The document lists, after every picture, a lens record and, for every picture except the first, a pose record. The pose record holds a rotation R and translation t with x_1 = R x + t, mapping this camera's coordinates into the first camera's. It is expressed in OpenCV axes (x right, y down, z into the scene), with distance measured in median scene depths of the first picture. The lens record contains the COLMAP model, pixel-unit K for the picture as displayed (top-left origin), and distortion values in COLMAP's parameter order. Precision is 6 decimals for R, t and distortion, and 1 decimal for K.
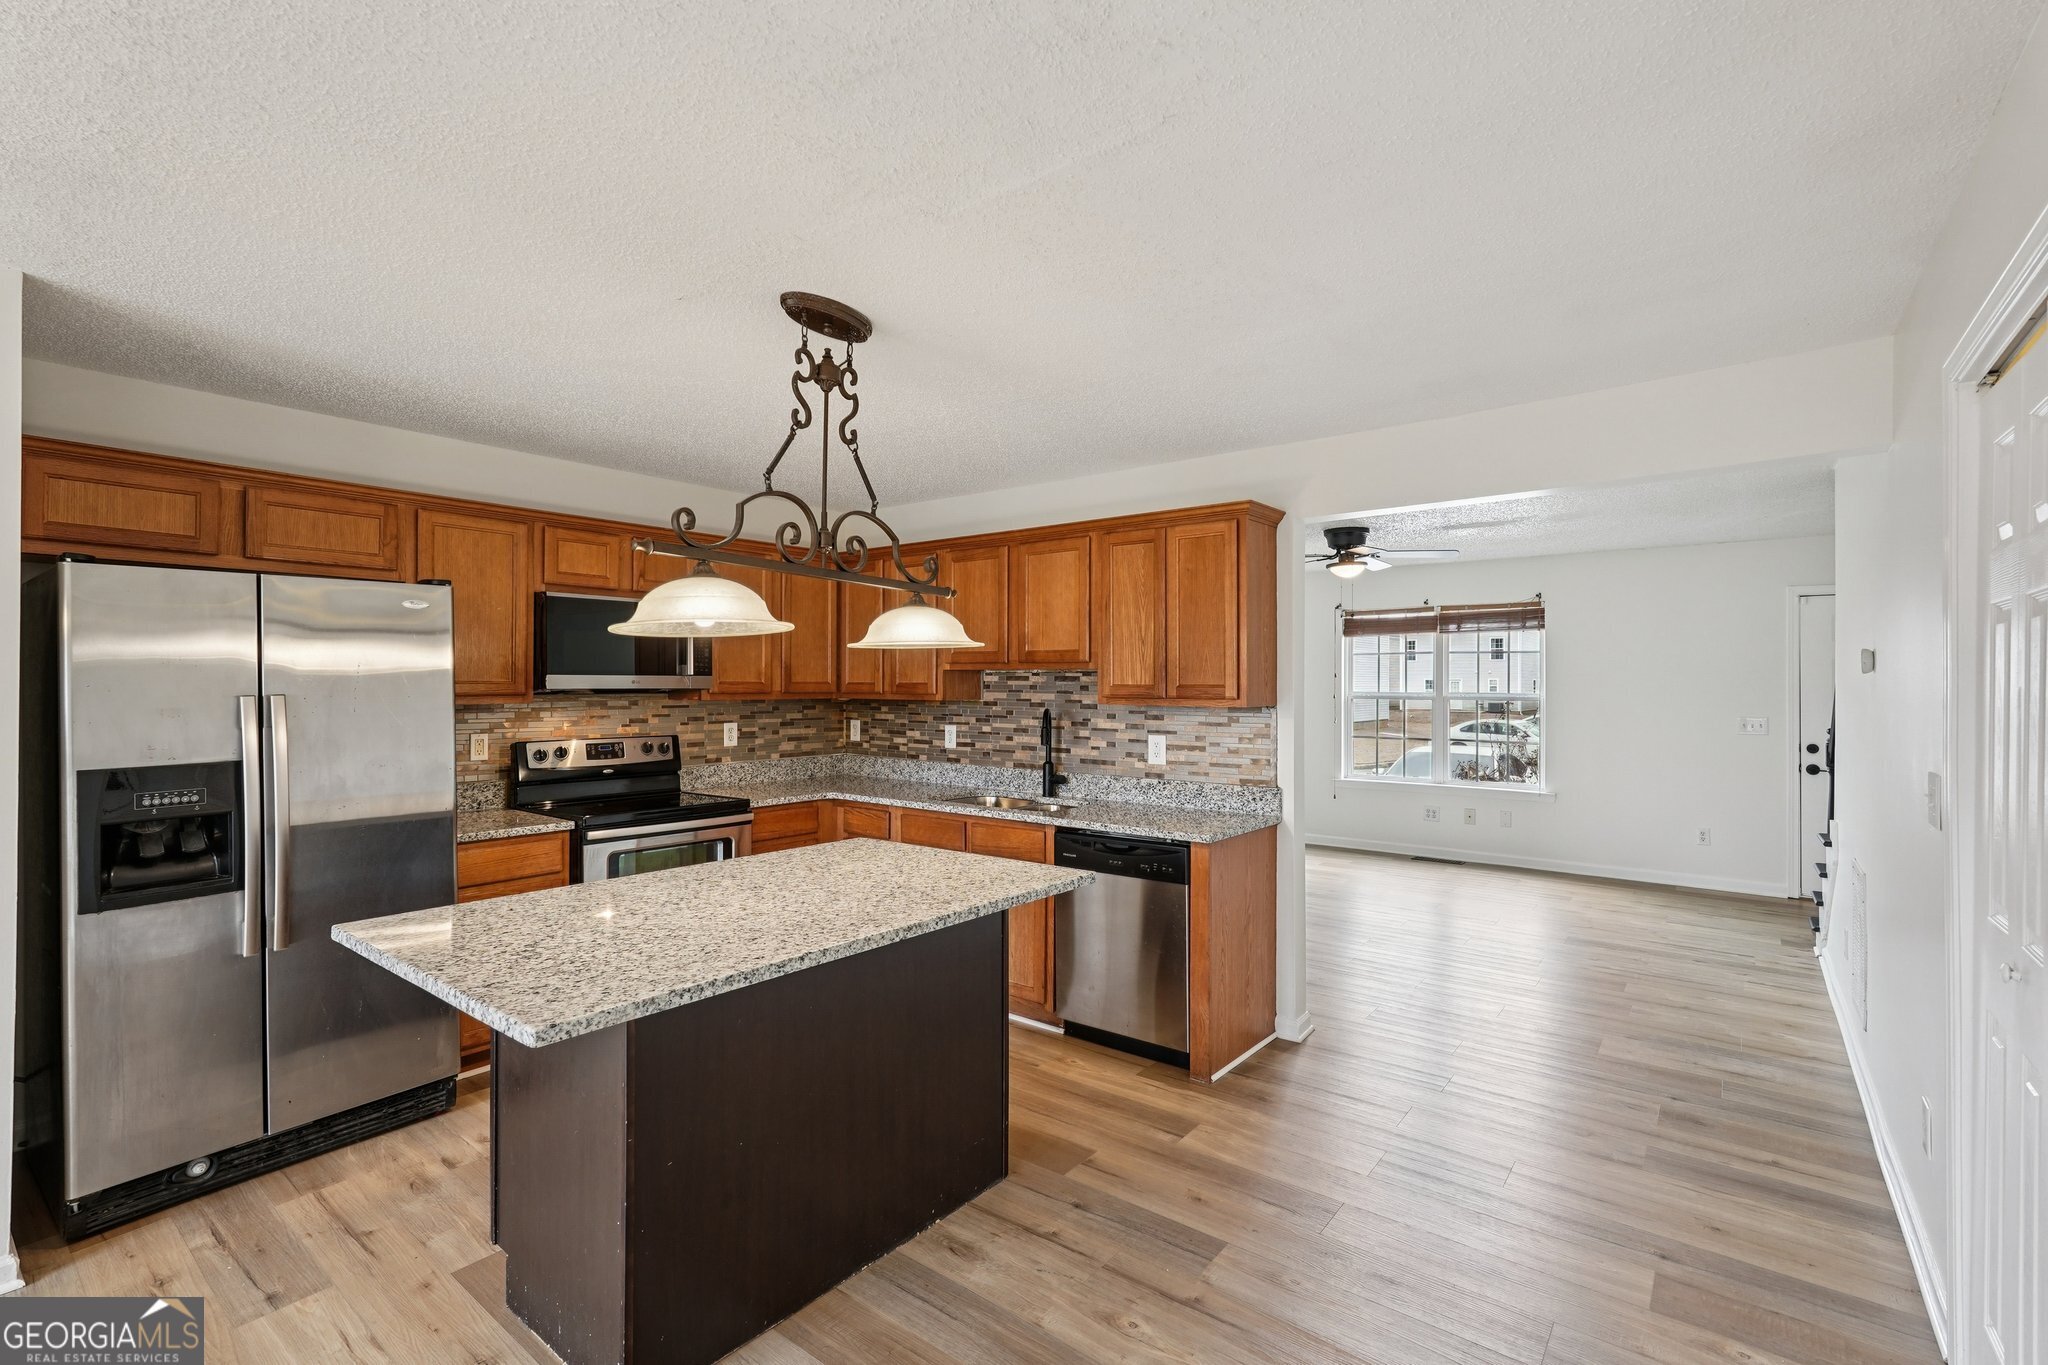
lens RADIAL K [[911.3, 0, 1027.2], [0, 911.3, 675.1], [0, 0, 1]] dist [-0.012500, 0.007649]
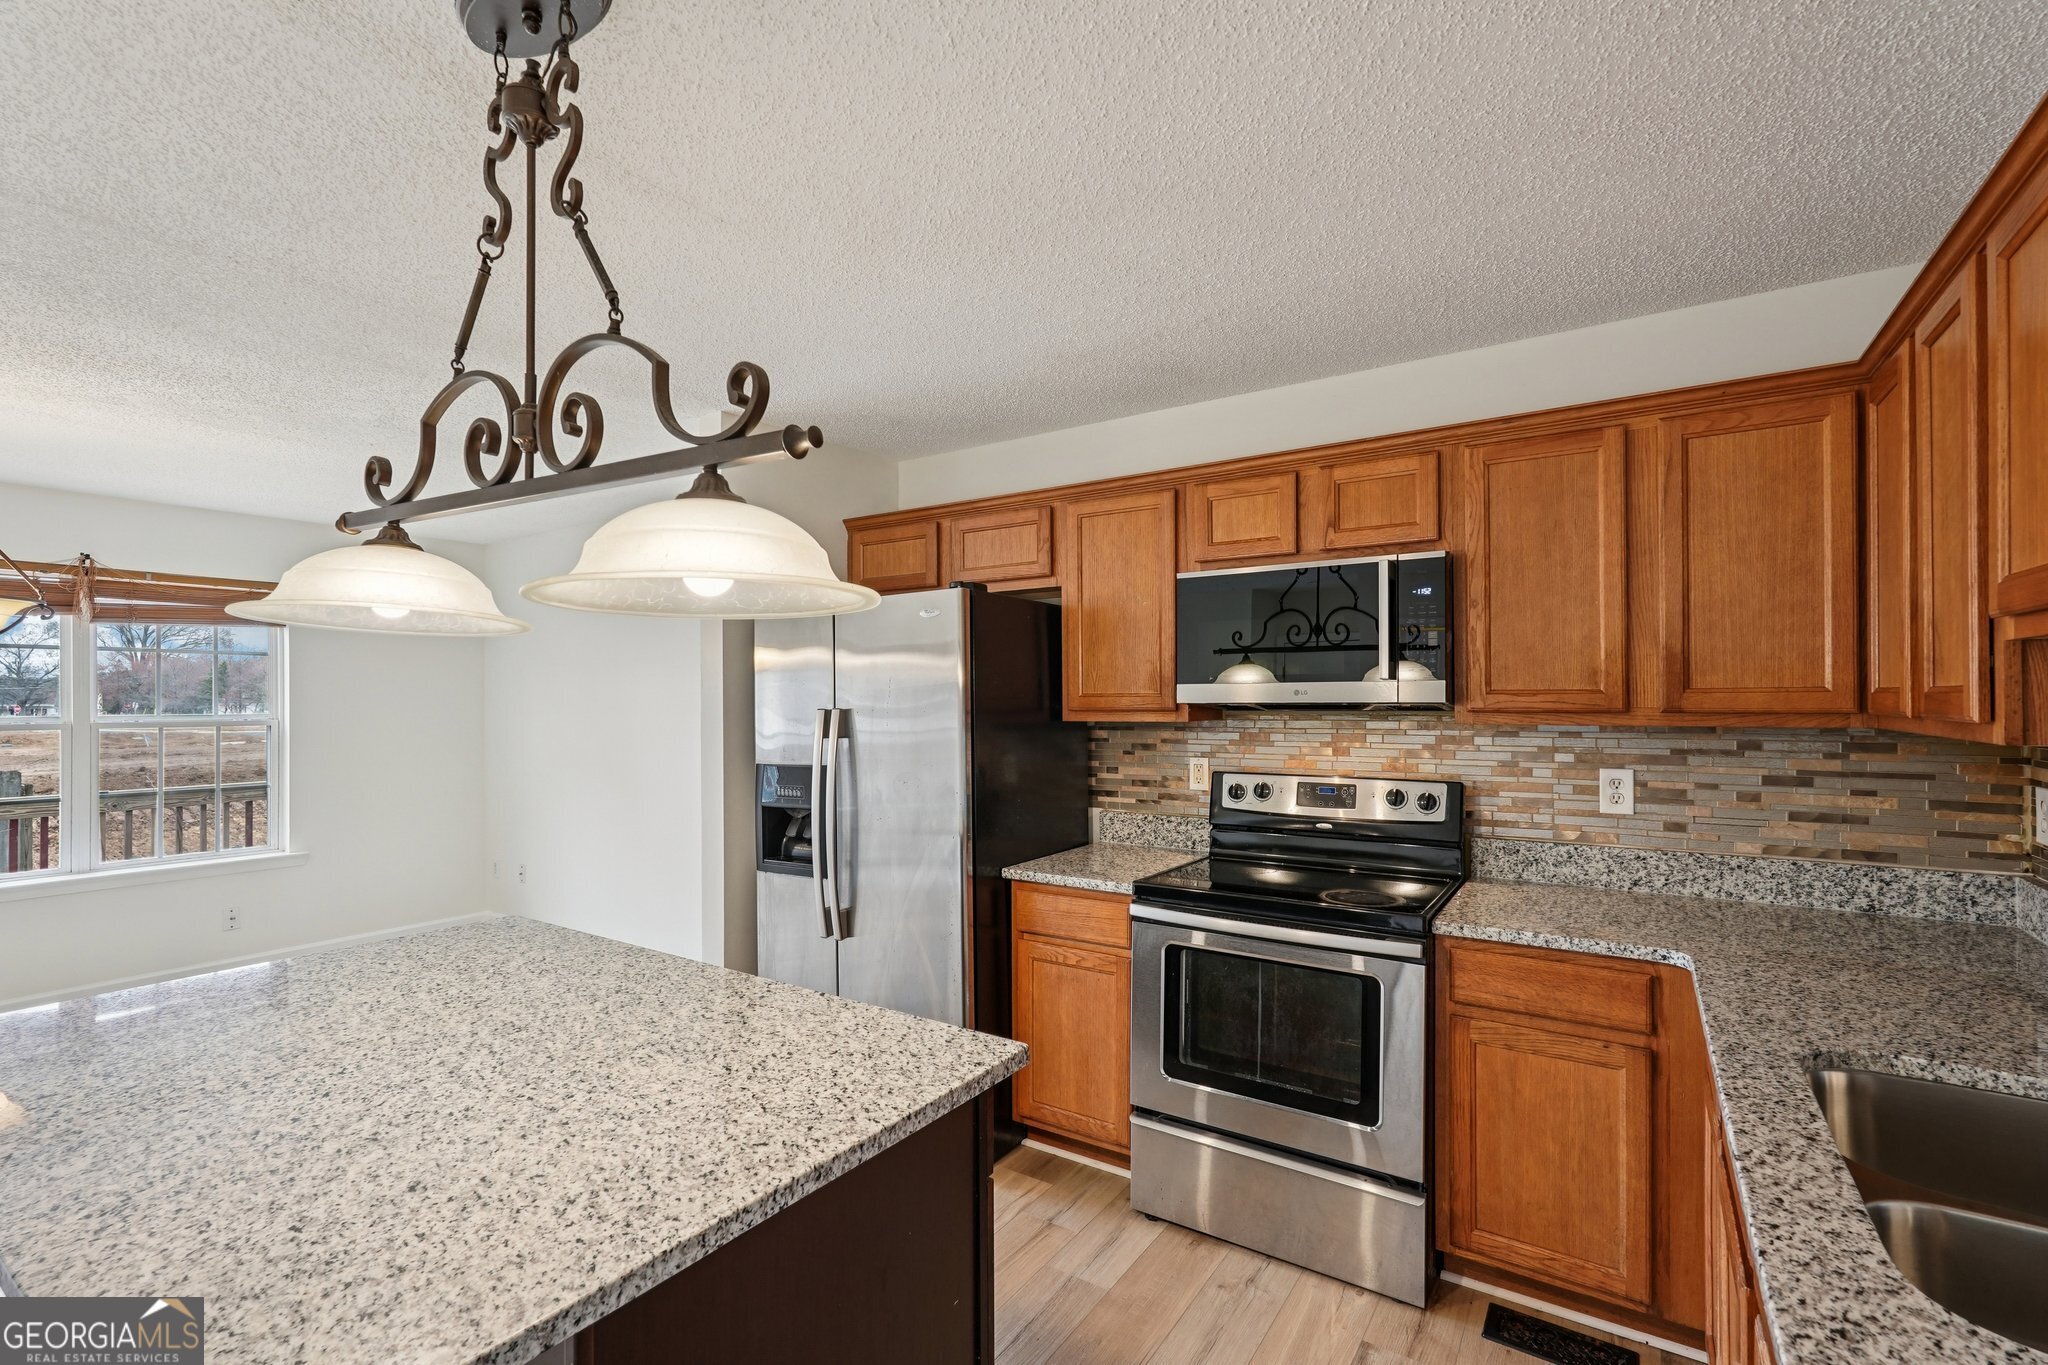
lens RADIAL K [[911.3, 0, 1026.2], [0, 911.3, 702.6], [0, 0, 1]] dist [-0.012500, 0.007649]
pose [[0.074259, 0.001289, -0.997238, 0.192522], [0.016455, 0.999861, 0.002518, 0.009463], [0.997103, -0.016597, 0.074227, 0.735321]]
